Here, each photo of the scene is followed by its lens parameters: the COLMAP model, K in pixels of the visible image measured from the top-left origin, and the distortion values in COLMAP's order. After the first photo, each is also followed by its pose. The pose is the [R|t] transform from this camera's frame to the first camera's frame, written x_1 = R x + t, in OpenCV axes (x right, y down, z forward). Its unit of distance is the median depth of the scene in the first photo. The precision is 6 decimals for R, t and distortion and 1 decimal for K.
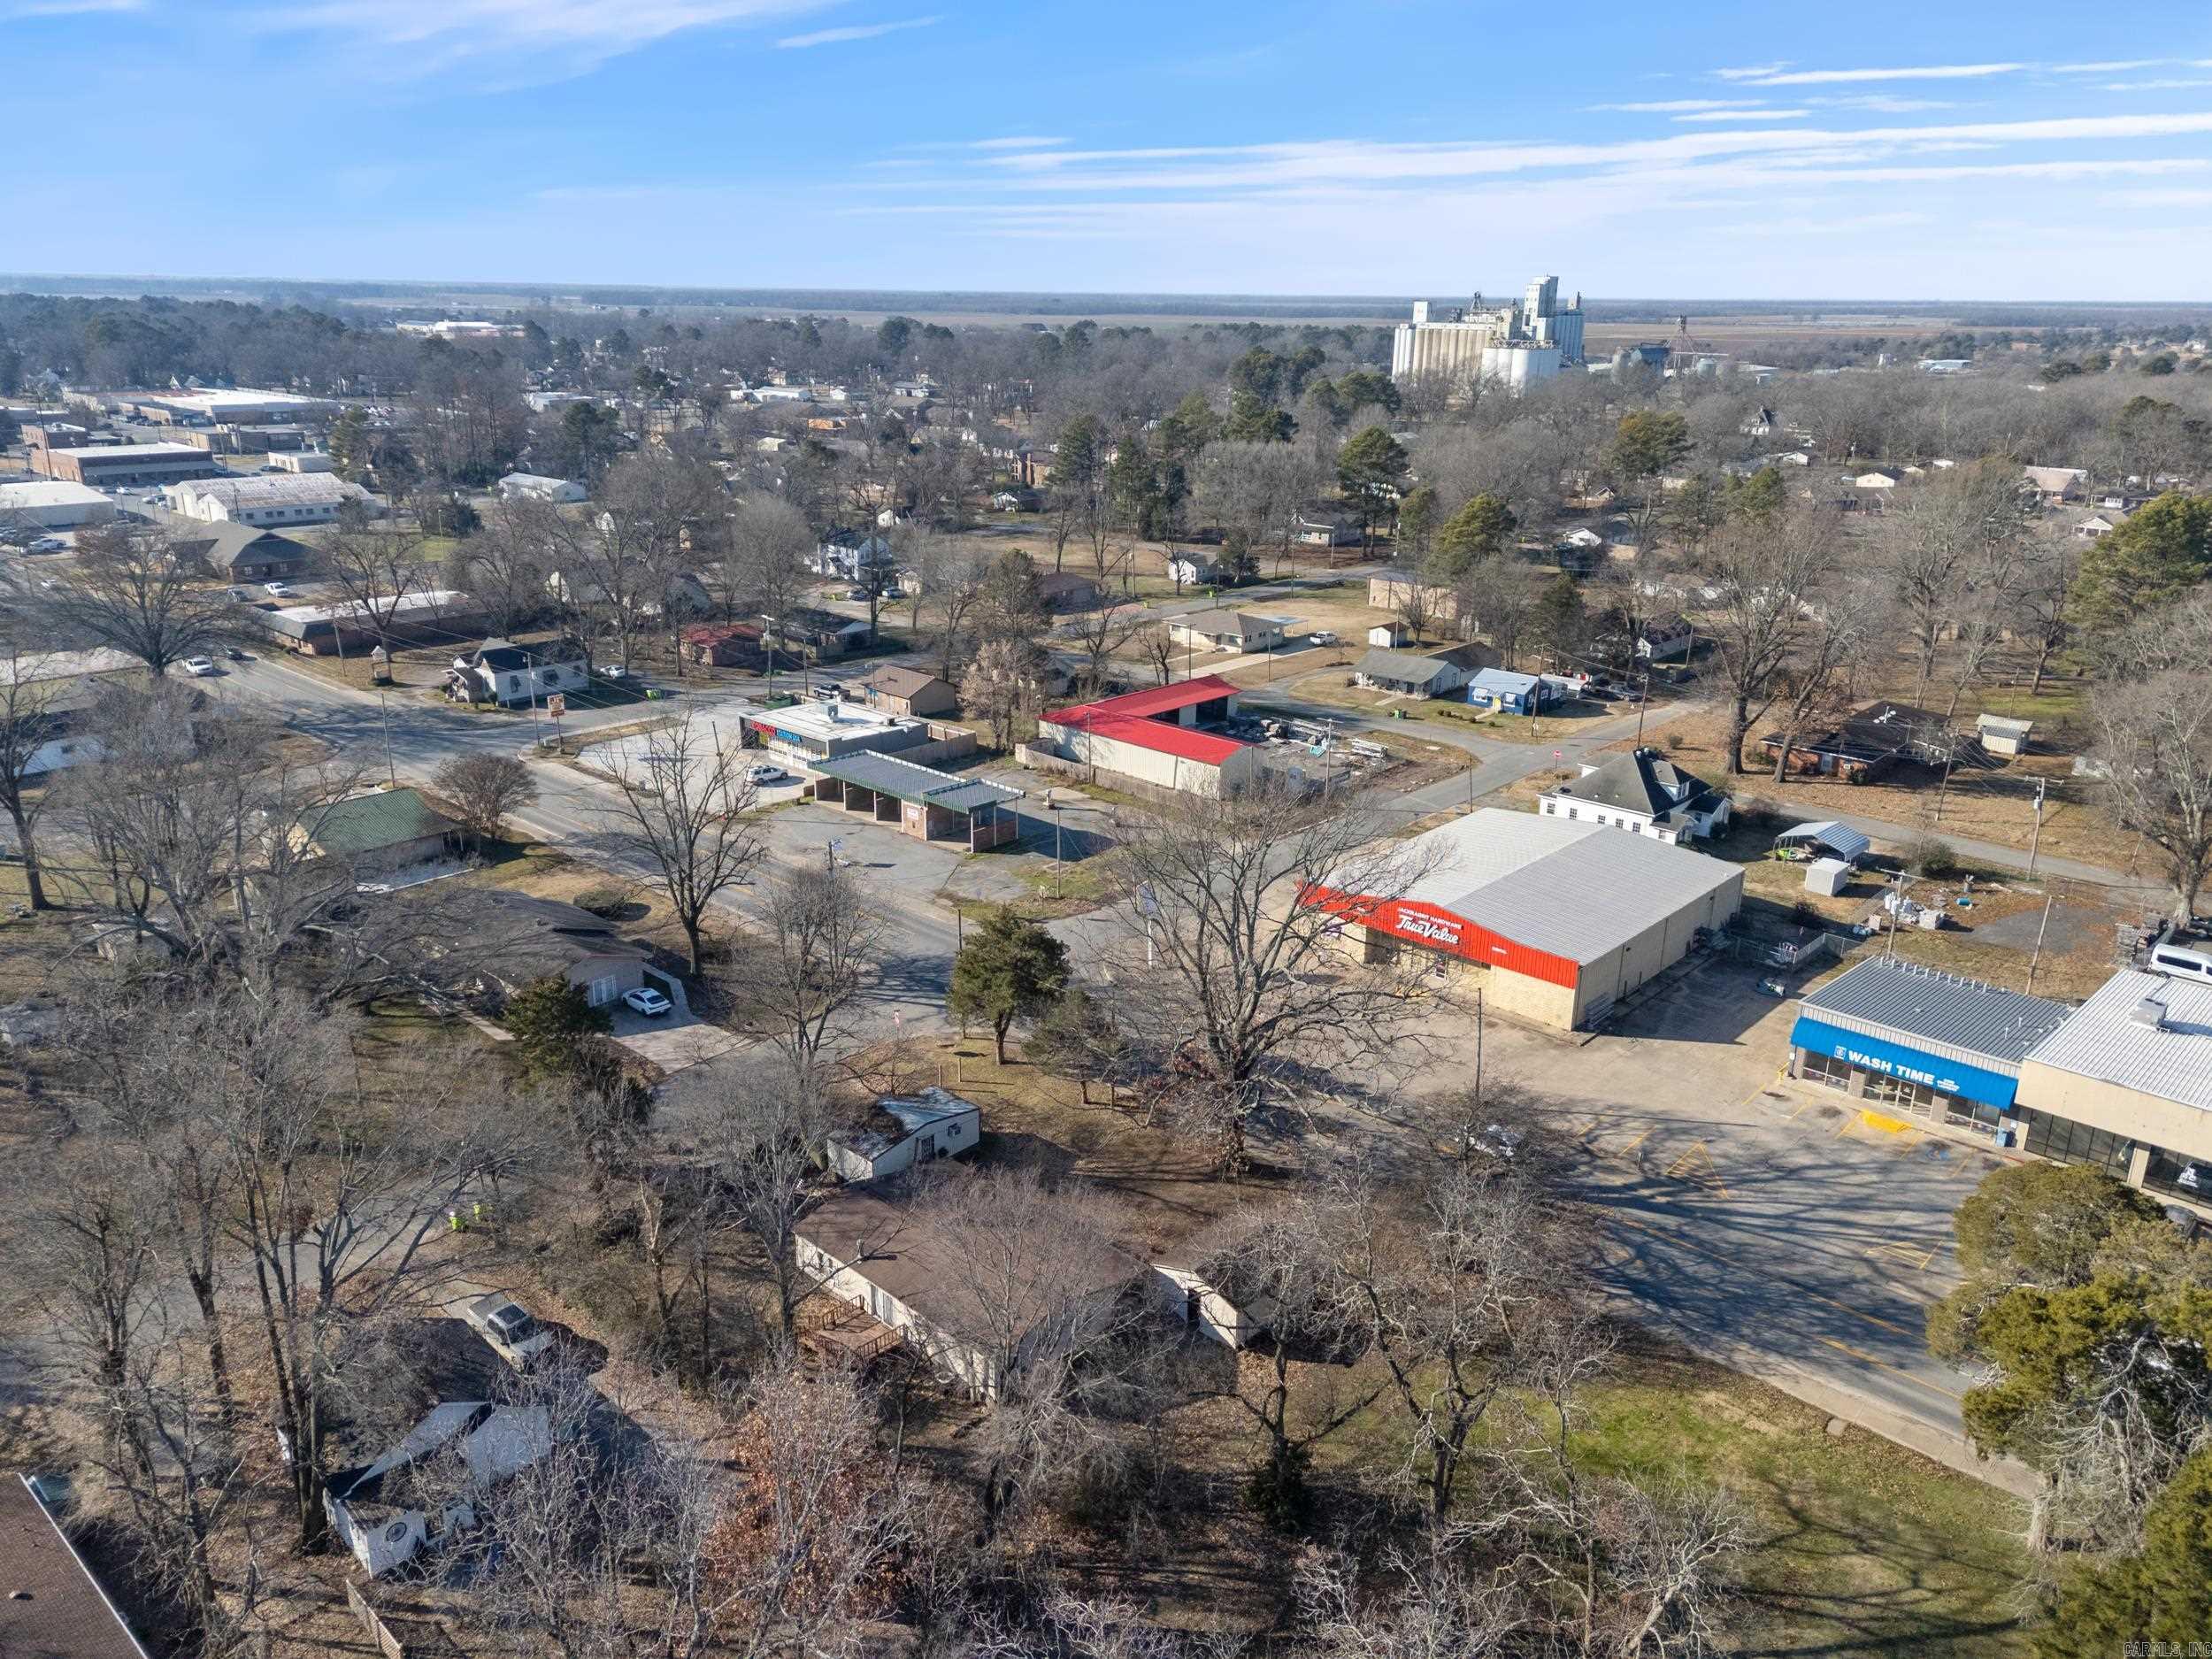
lens RADIAL K [[1557.6, 0, 1117.8], [0, 1557.6, 959.6], [0, 0, 1]] dist [0.059659, -0.044781]
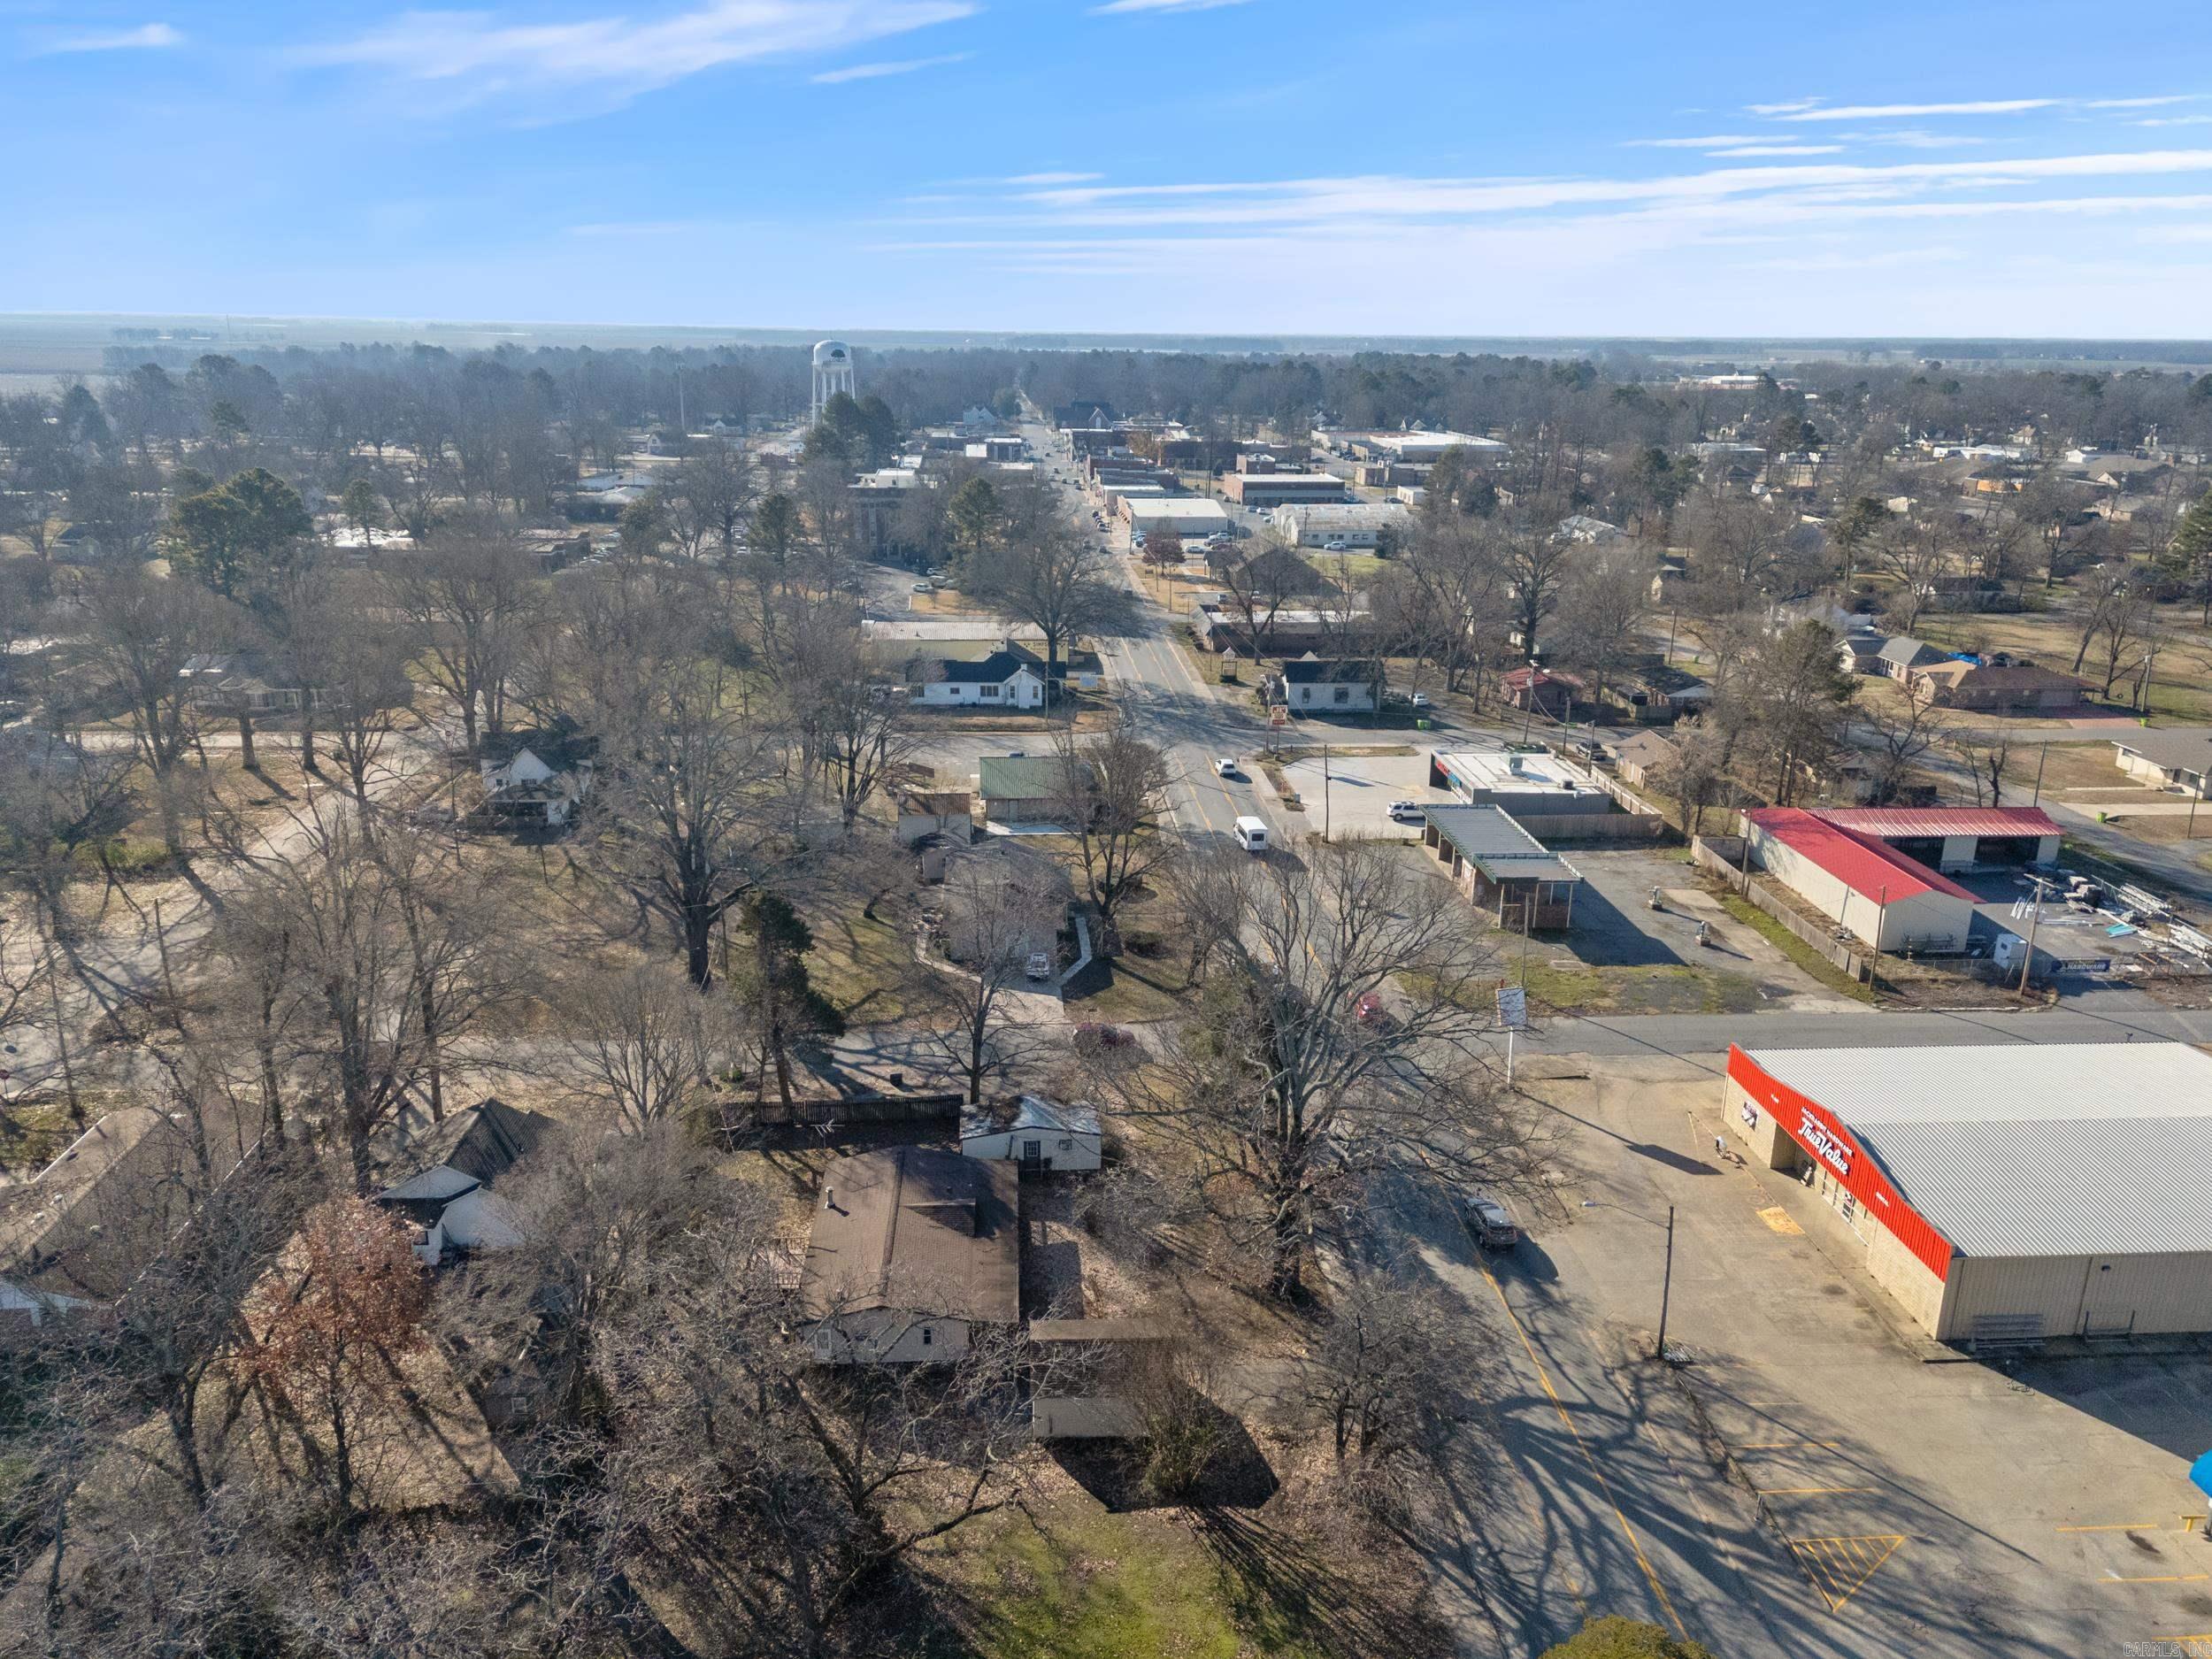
lens RADIAL K [[1670.4, 0, 1106.0], [0, 1670.4, 829.5], [0, 0, 1]] dist [0.002578, -0.002987]
pose [[0.708056, 0.193253, -0.679198, 0.330650], [-0.272838, 0.962000, -0.010711, -0.043454], [0.651319, 0.192895, 0.733877, 0.115996]]
